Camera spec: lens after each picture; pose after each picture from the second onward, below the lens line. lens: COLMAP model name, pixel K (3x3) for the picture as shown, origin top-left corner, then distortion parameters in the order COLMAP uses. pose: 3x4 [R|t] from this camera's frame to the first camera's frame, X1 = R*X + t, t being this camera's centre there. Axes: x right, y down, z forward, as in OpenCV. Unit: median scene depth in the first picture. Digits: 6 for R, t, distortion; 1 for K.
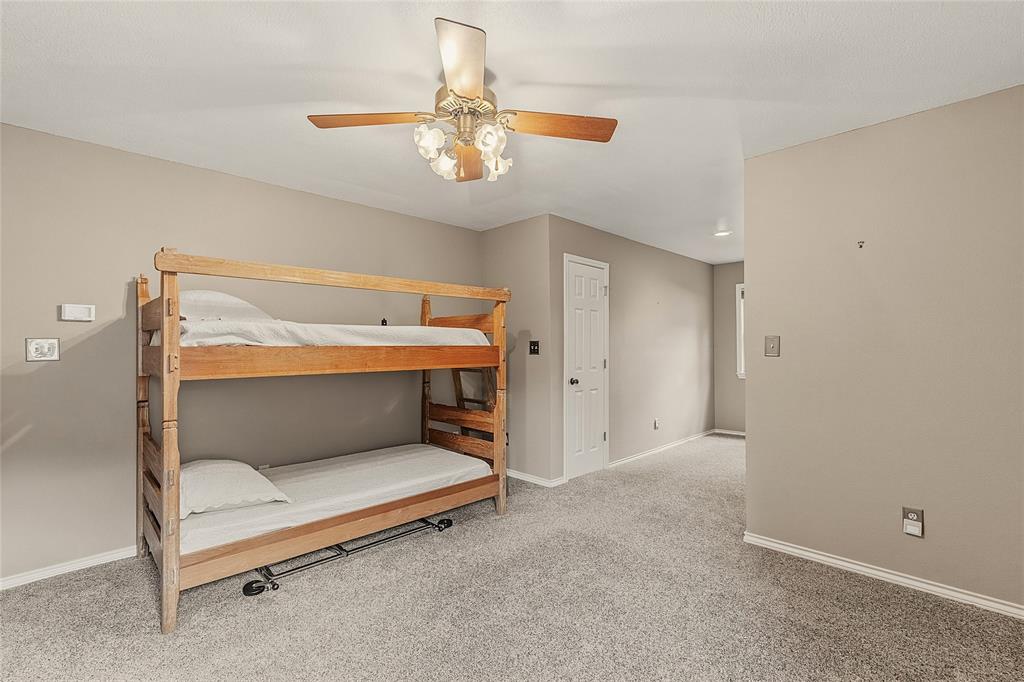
lens RADIAL K [[458.8, 0, 512.0], [0, 458.8, 341.0], [0, 0, 1]] dist [0.003425, 0.000112]
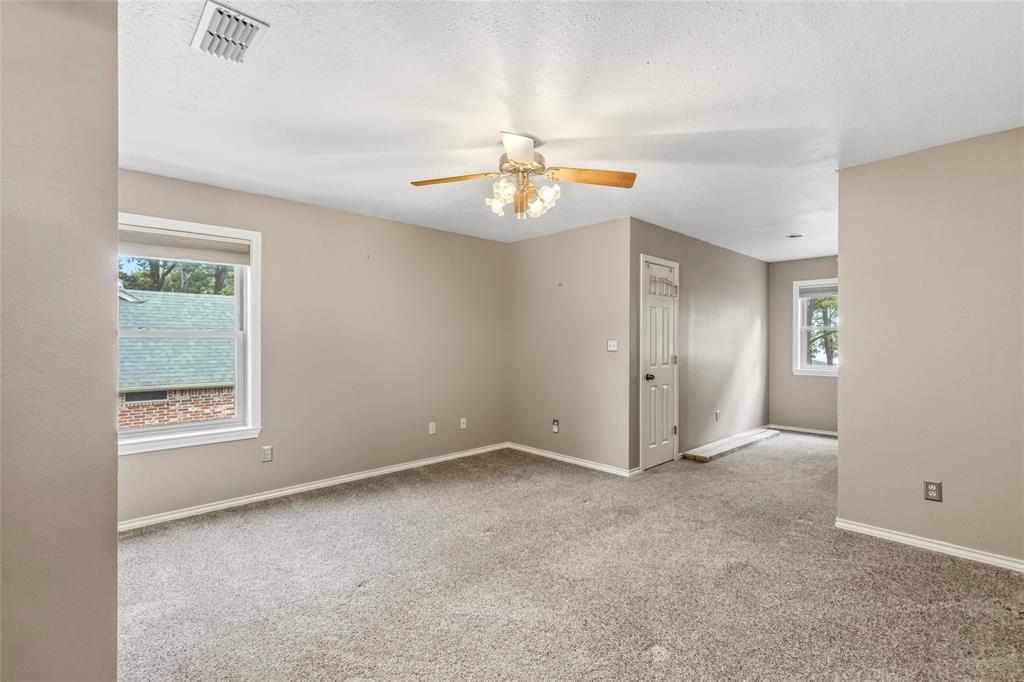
lens RADIAL K [[458.8, 0, 512.0], [0, 458.8, 341.0], [0, 0, 1]] dist [0.003425, 0.000112]
pose [[0.979521, -0.003484, -0.201311, 0.051539], [0.006259, 0.999894, 0.013151, -0.012447], [0.201243, -0.014141, 0.979439, -0.112075]]
